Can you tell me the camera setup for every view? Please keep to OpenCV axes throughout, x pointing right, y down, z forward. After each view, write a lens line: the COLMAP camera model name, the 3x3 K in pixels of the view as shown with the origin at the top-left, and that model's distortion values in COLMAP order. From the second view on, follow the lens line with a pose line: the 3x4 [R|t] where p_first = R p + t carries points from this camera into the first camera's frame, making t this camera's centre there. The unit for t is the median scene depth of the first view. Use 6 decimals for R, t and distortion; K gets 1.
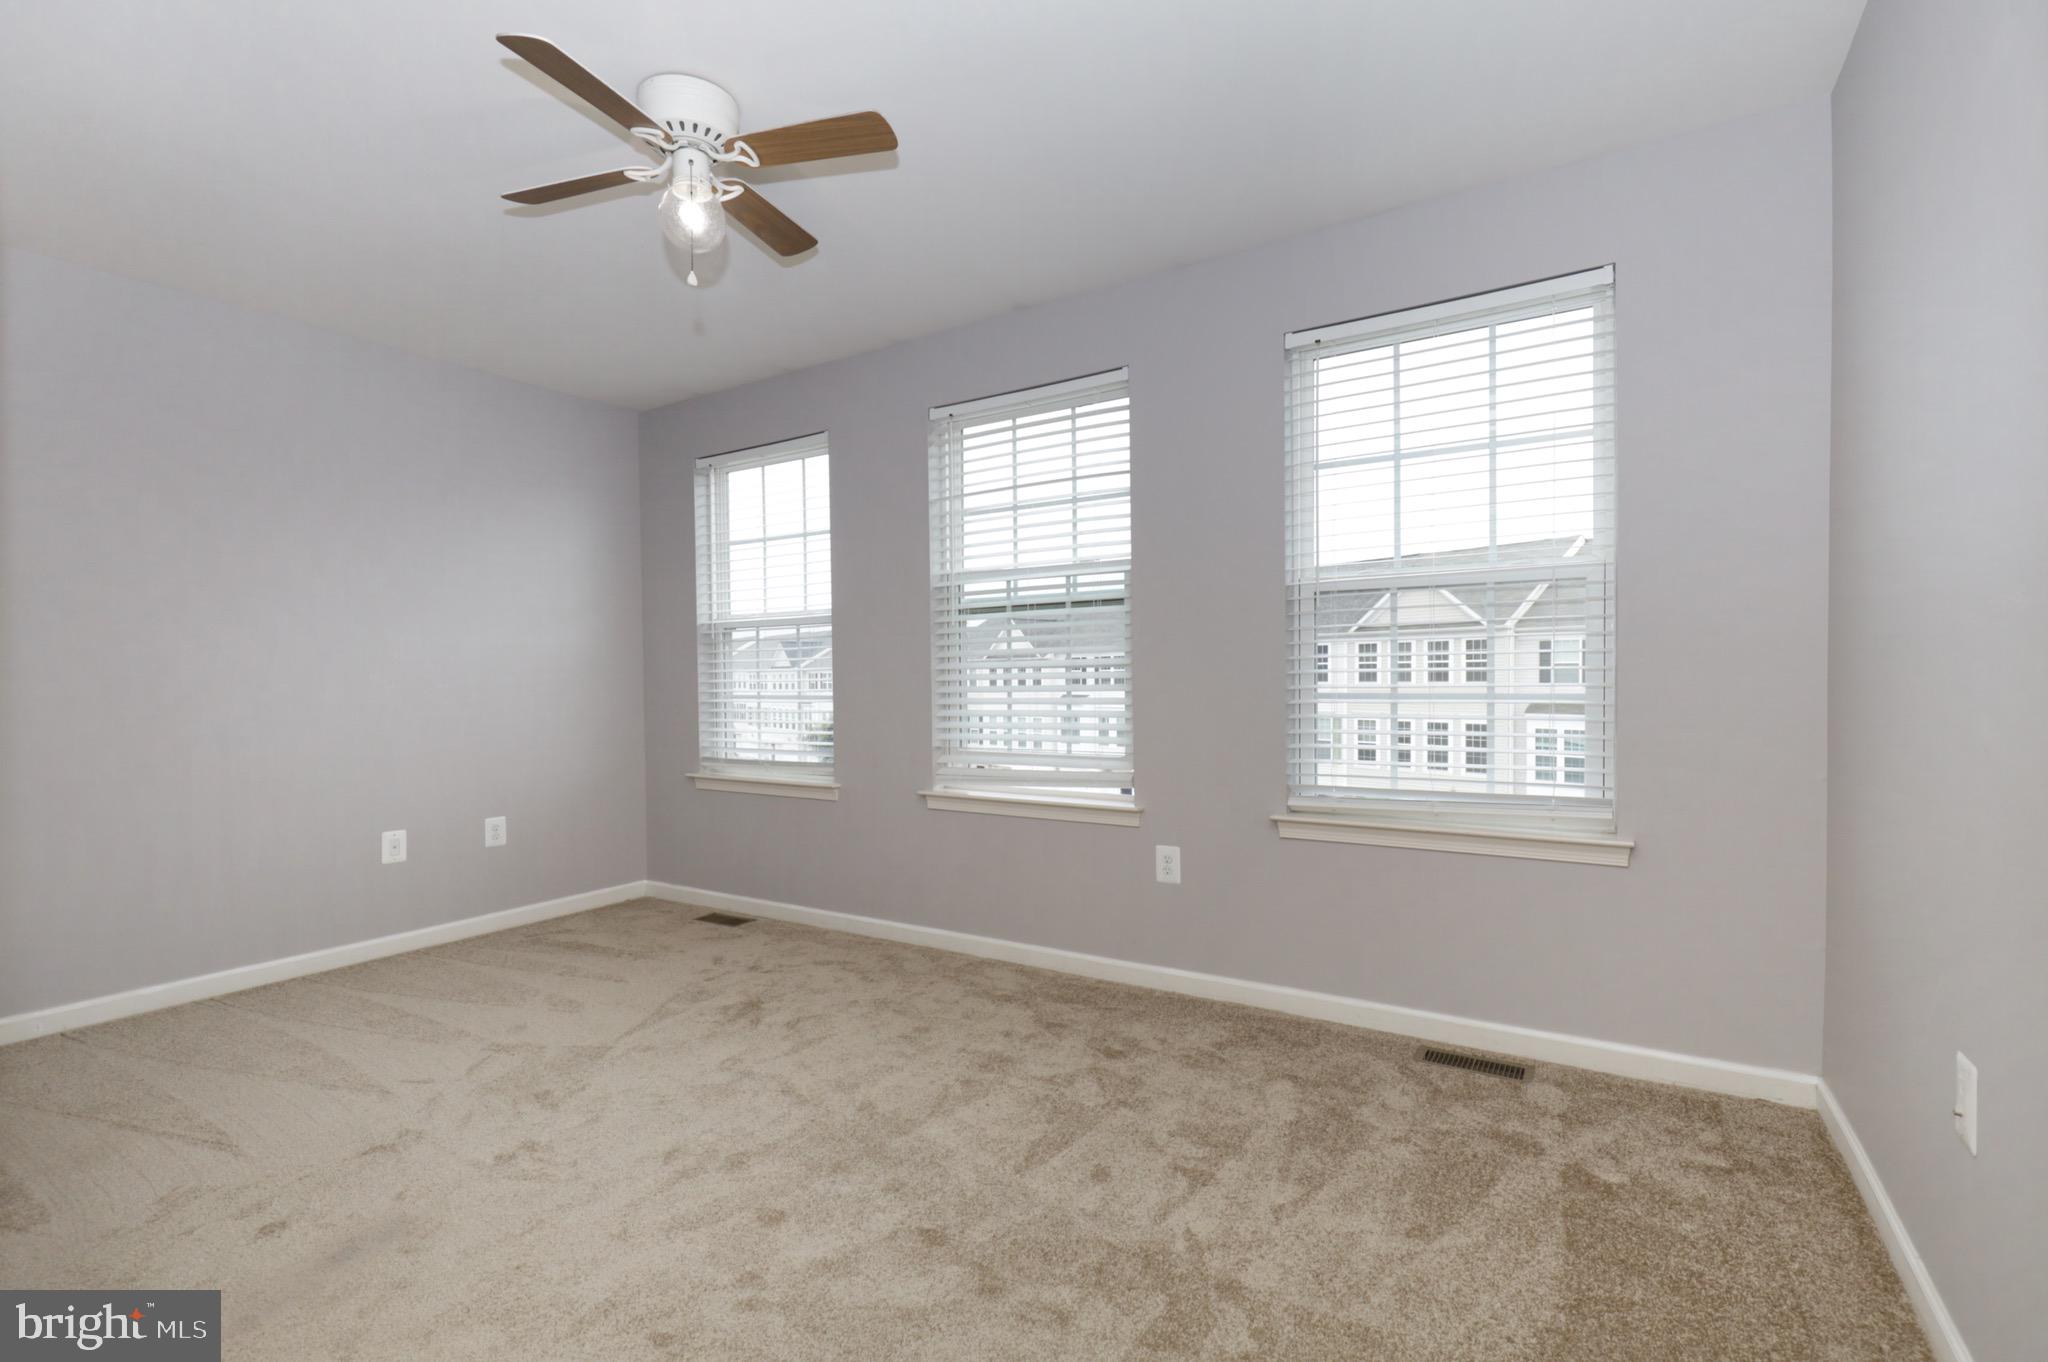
lens RADIAL K [[933.9, 0, 1024.0], [0, 933.9, 681.0], [0, 0, 1]] dist [-0.000349, -0.000159]
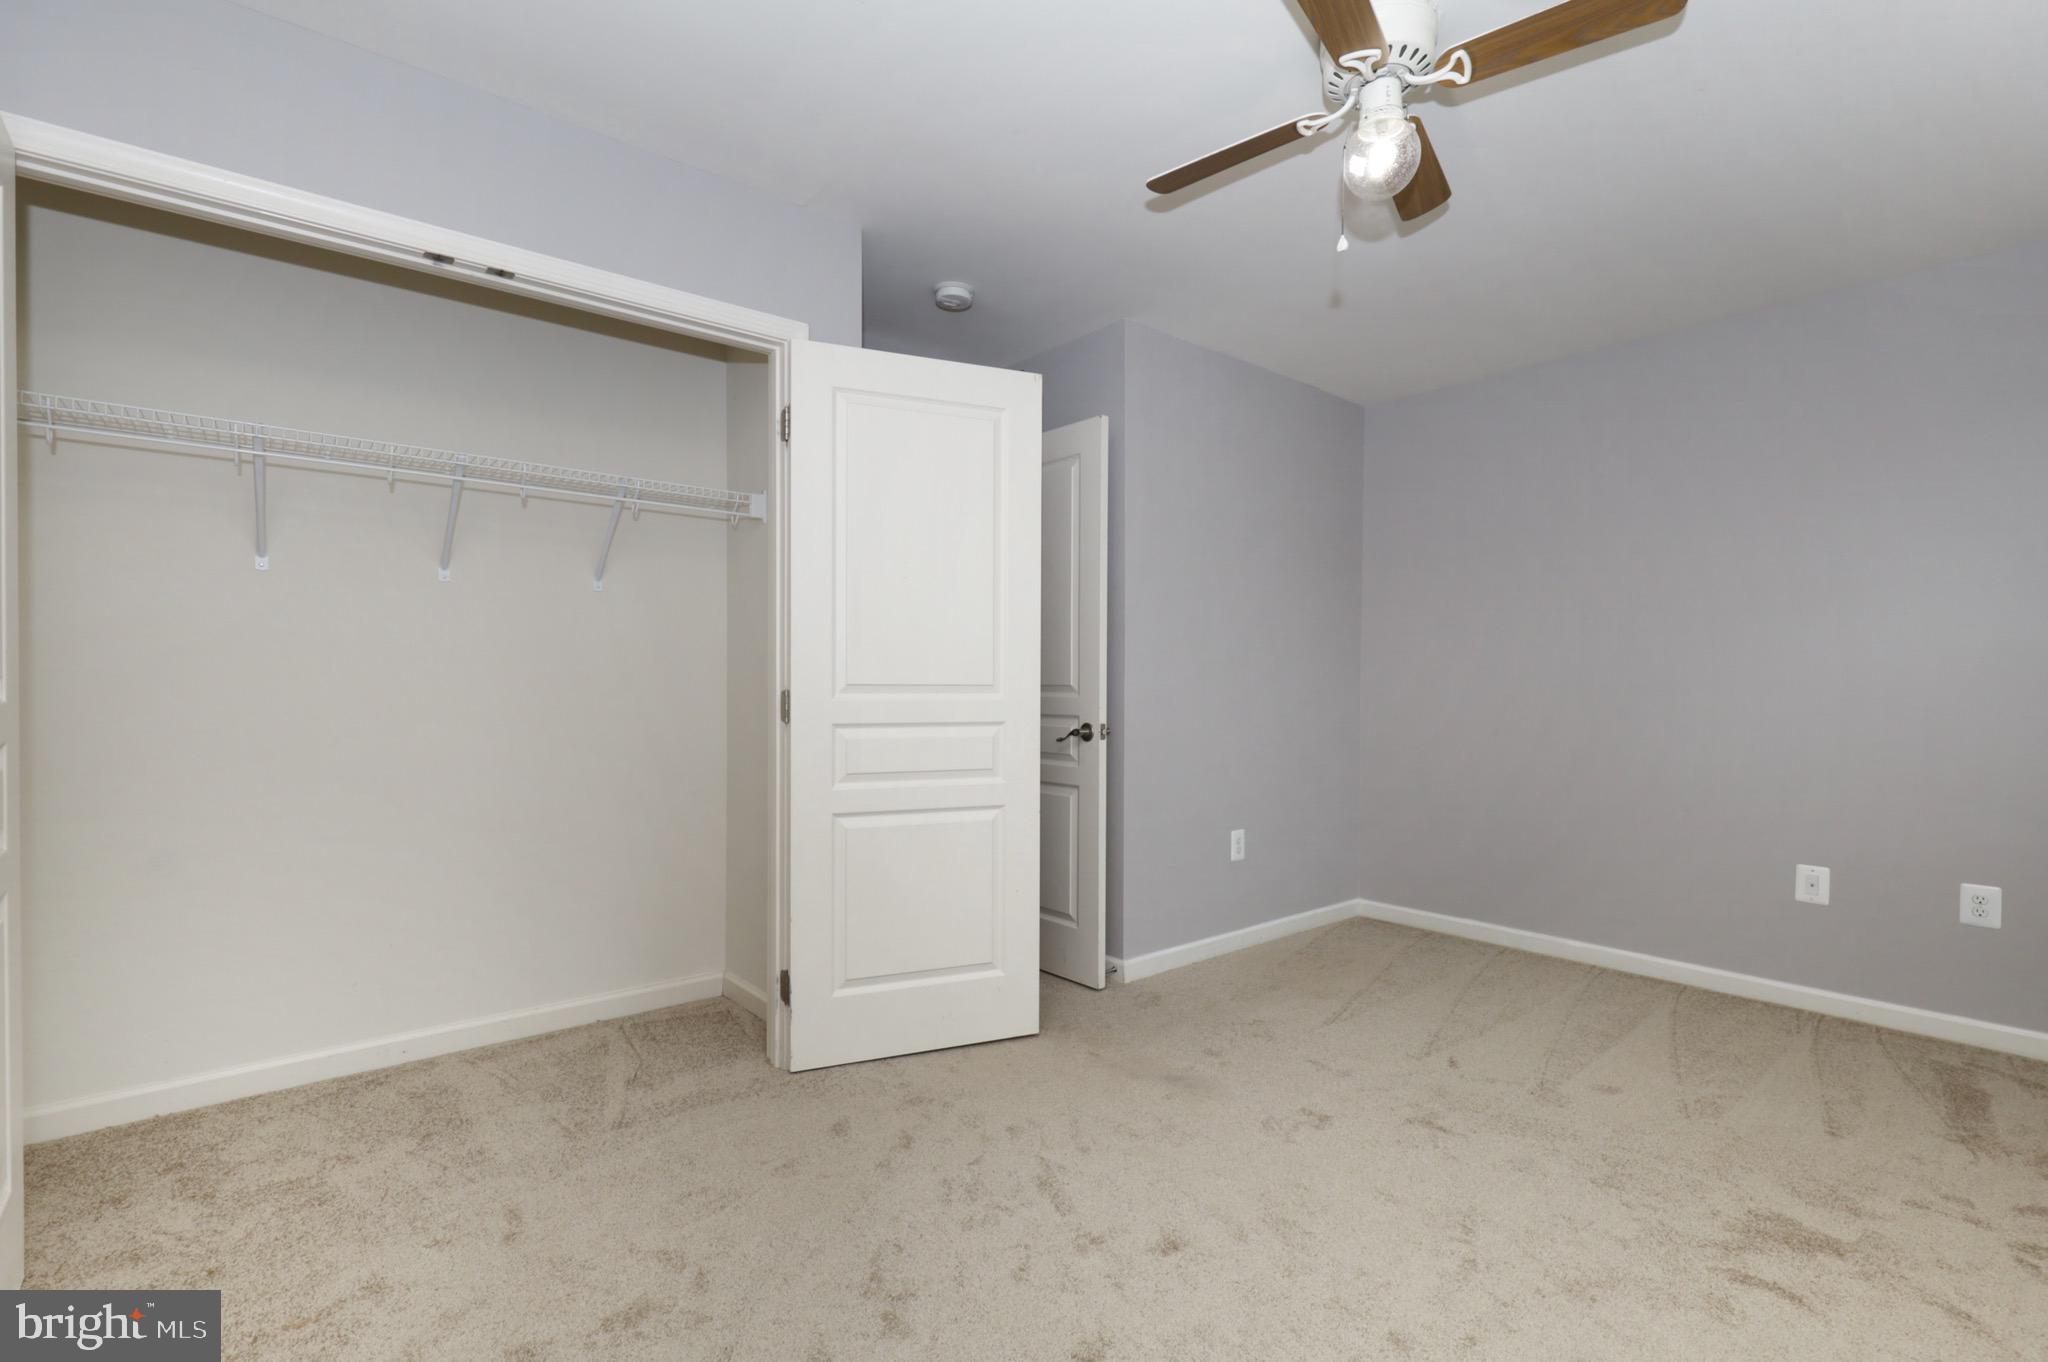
lens RADIAL K [[933.9, 0, 1024.0], [0, 933.9, 681.0], [0, 0, 1]] dist [-0.000349, -0.000159]
pose [[-0.301594, 0.004765, -0.953425, 0.415899], [-0.010817, 0.999906, 0.008419, -0.006279], [0.953375, 0.012852, -0.301514, 0.695395]]
